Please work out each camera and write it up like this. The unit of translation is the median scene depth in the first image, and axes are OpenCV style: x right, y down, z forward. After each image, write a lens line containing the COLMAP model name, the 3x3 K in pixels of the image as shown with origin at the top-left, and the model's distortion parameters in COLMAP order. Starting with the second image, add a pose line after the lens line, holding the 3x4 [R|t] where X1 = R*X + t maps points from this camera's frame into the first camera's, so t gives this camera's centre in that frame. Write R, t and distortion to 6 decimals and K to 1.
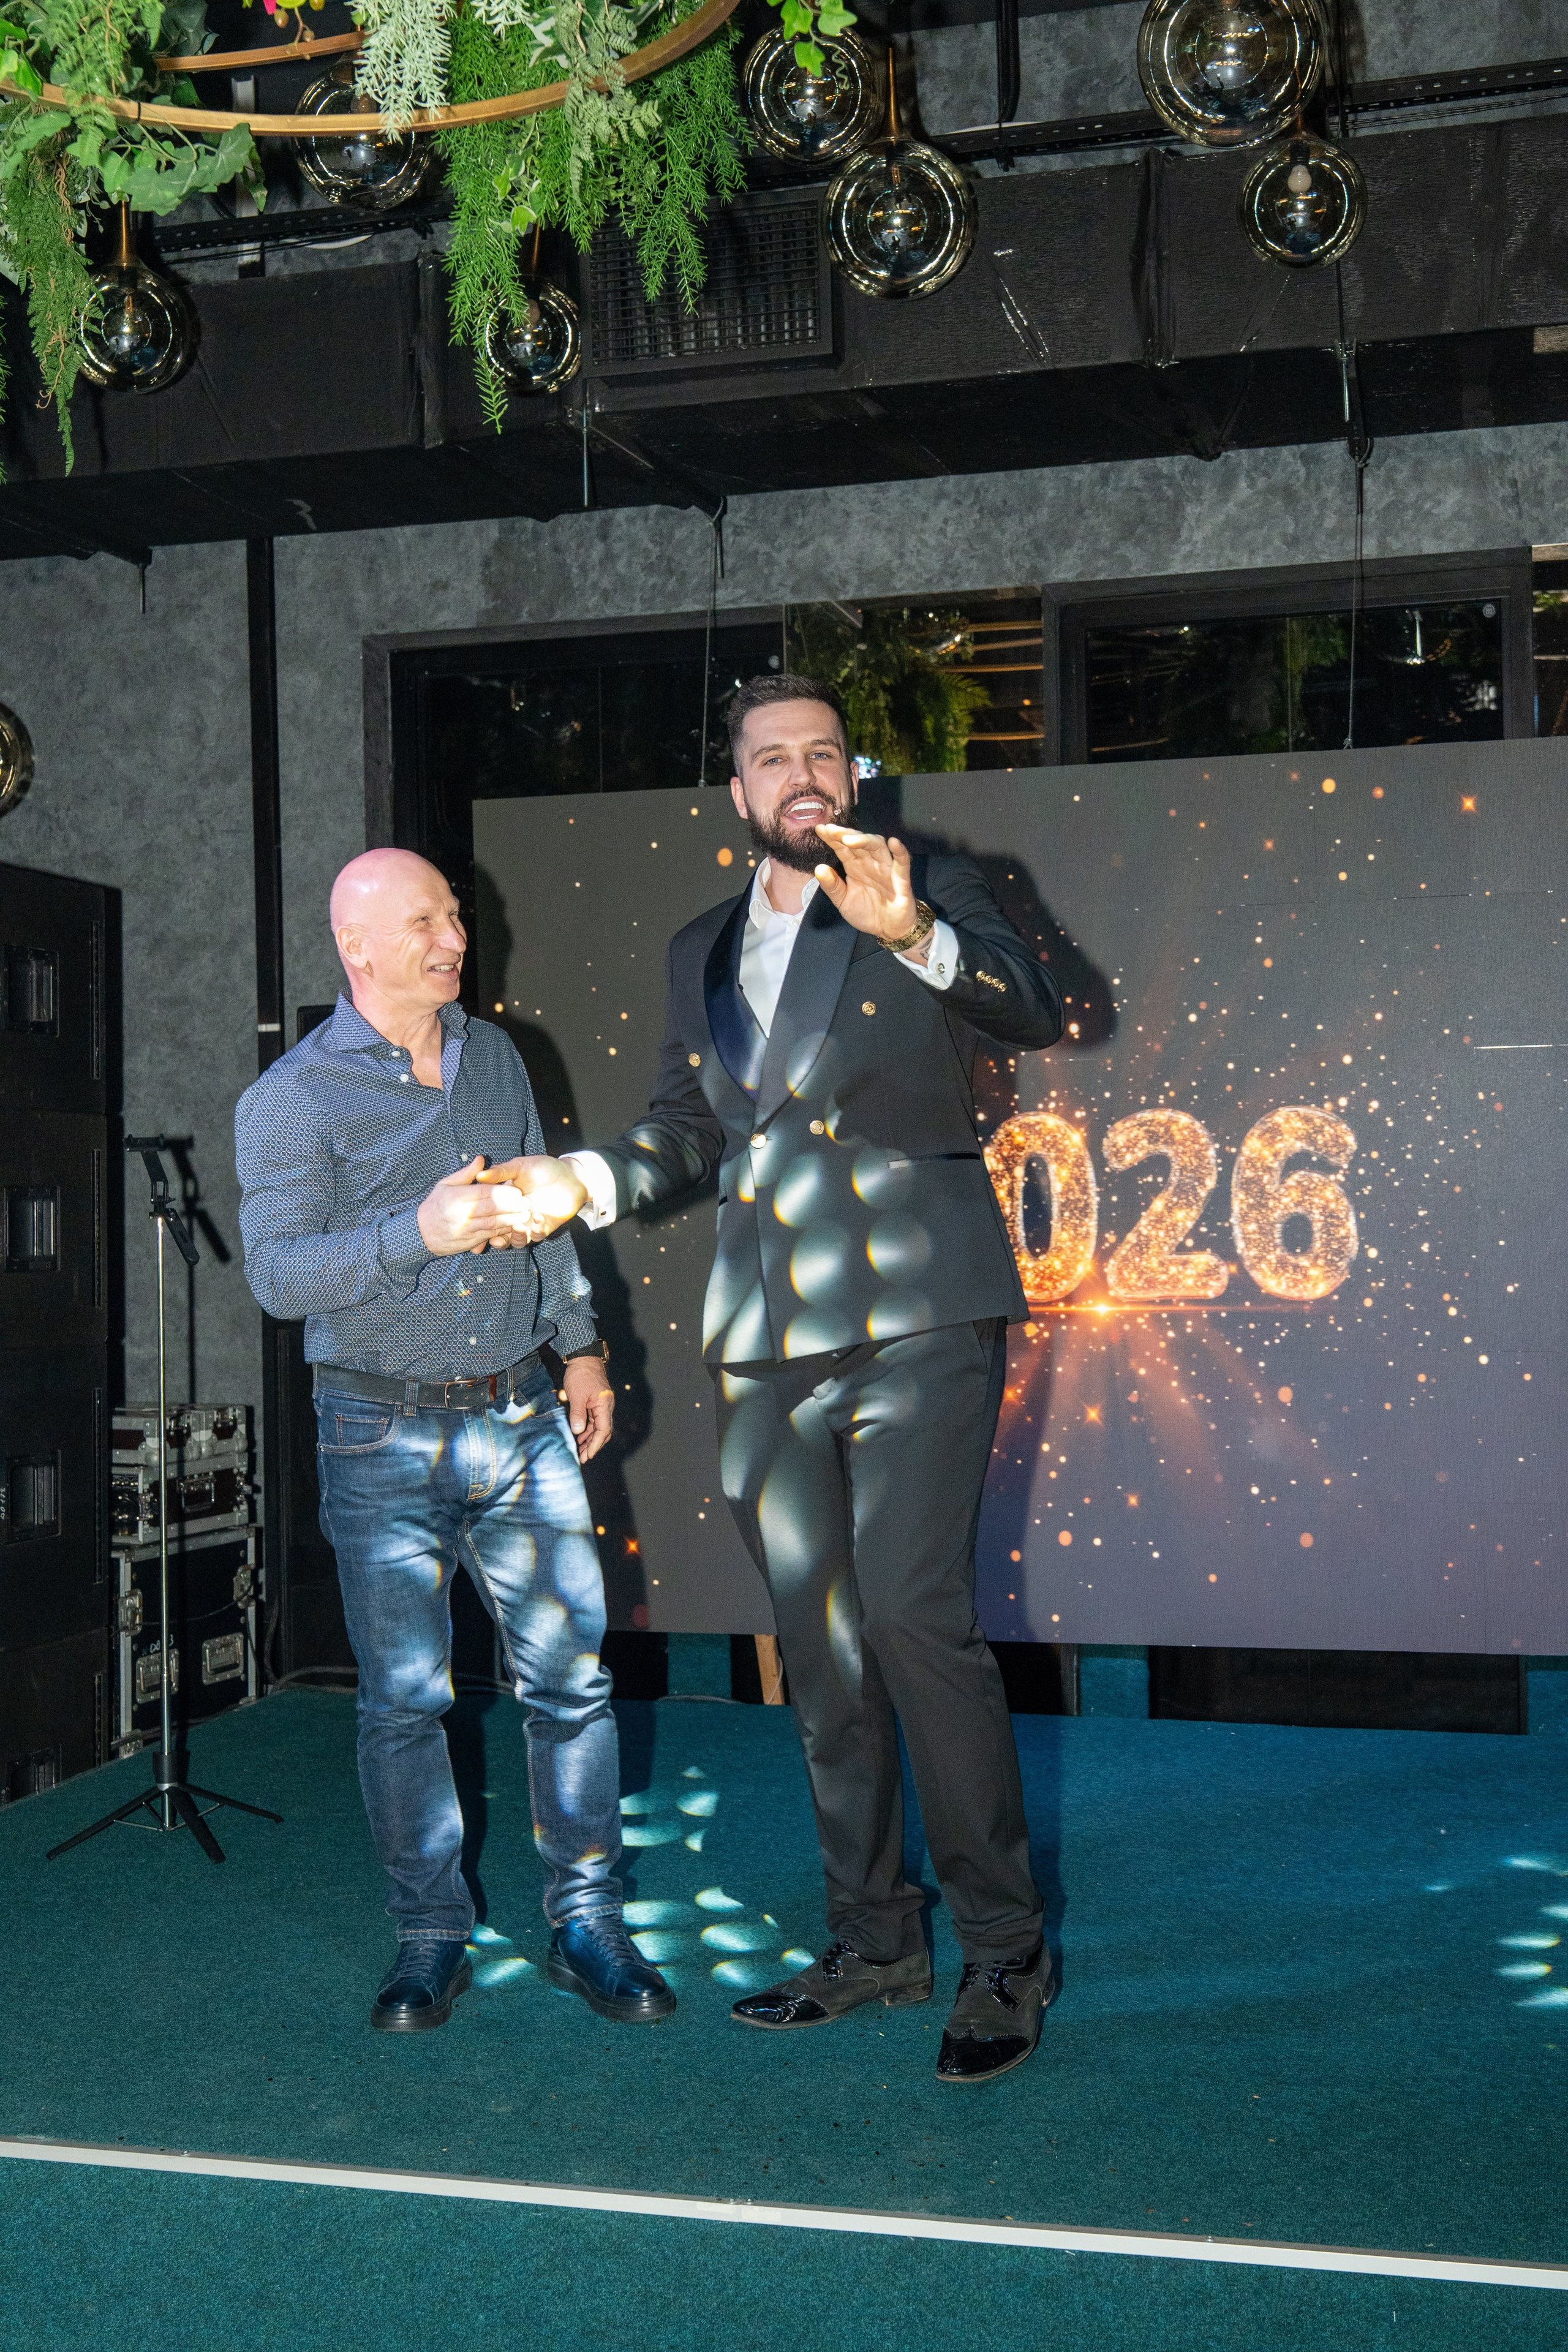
lens RADIAL K [[2929.6, 0, 771.7], [0, 2929.6, 1170.8], [0, 0, 1]] dist [-0.035426, 0.000000]
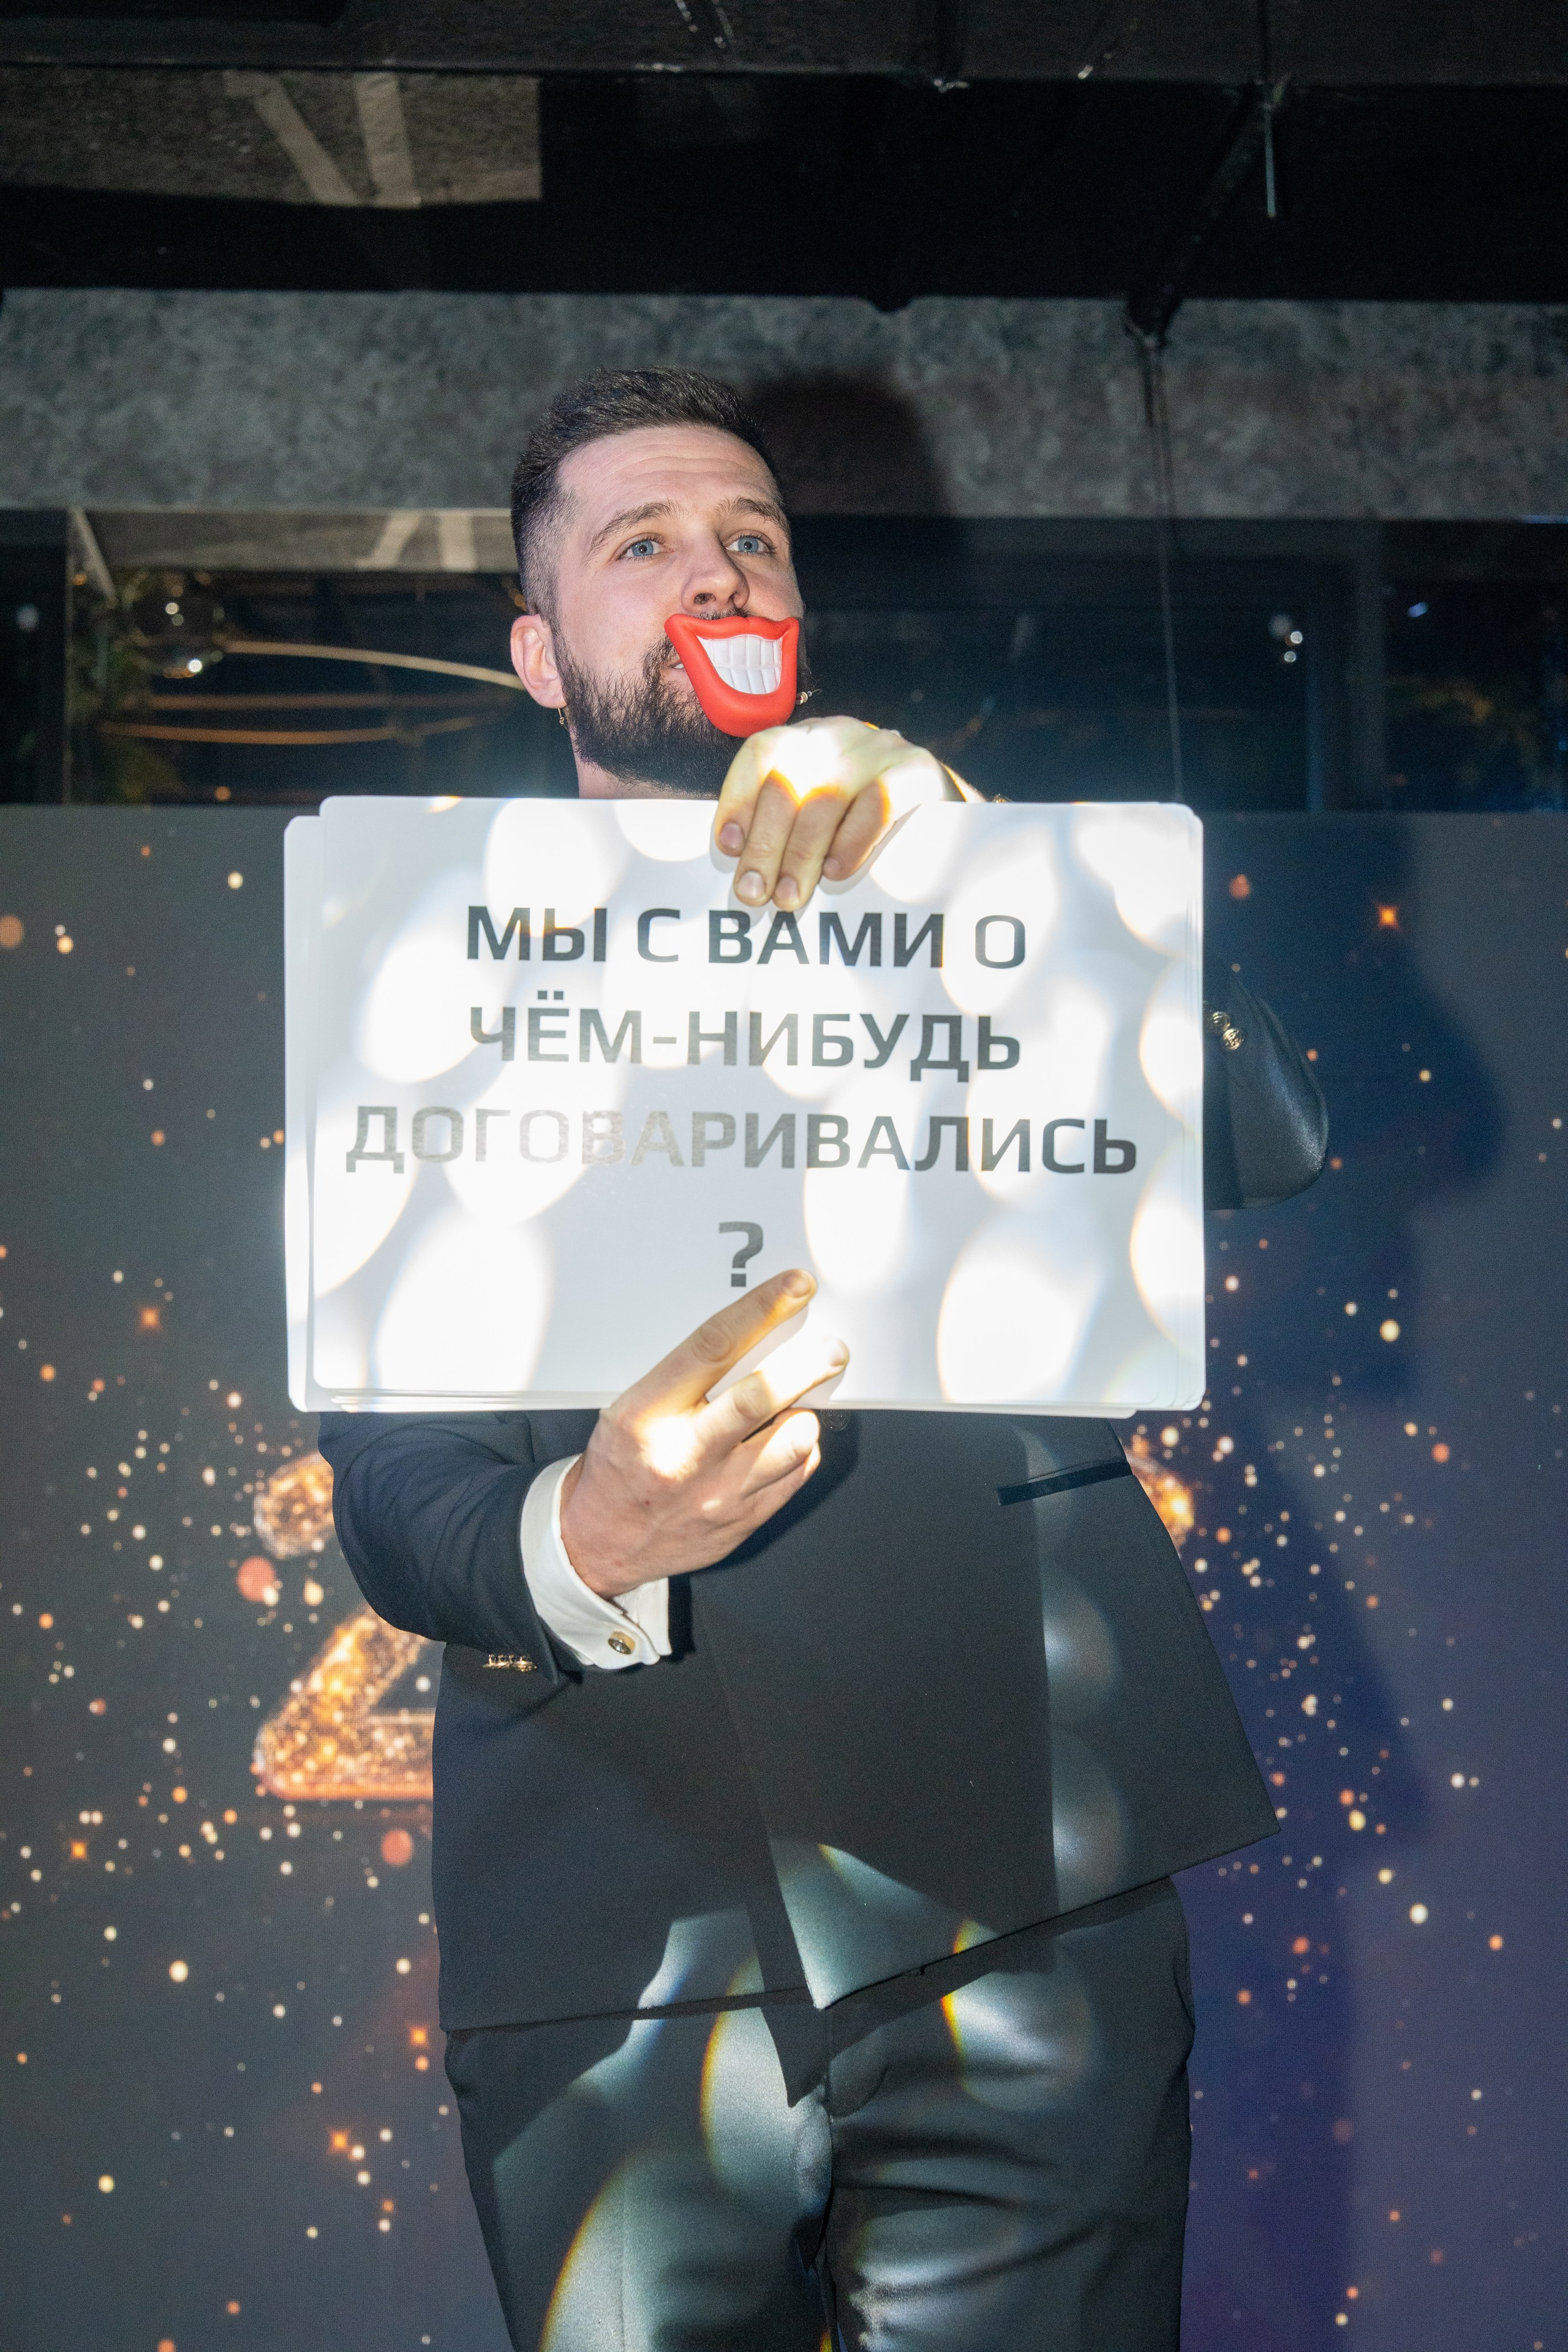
lens RADIAL K [[4033.4, 0, 806.1], [0, 4033.4, 1170.0], [0, 0, 1]] dist [0.007893, 0.000000]
pose [[0.948528, 0.050738, 0.312602, -0.097960], [-0.016147, 0.993547, -0.112267, 0.011380], [-0.316281, 0.101441, 0.943226, 0.269866]]
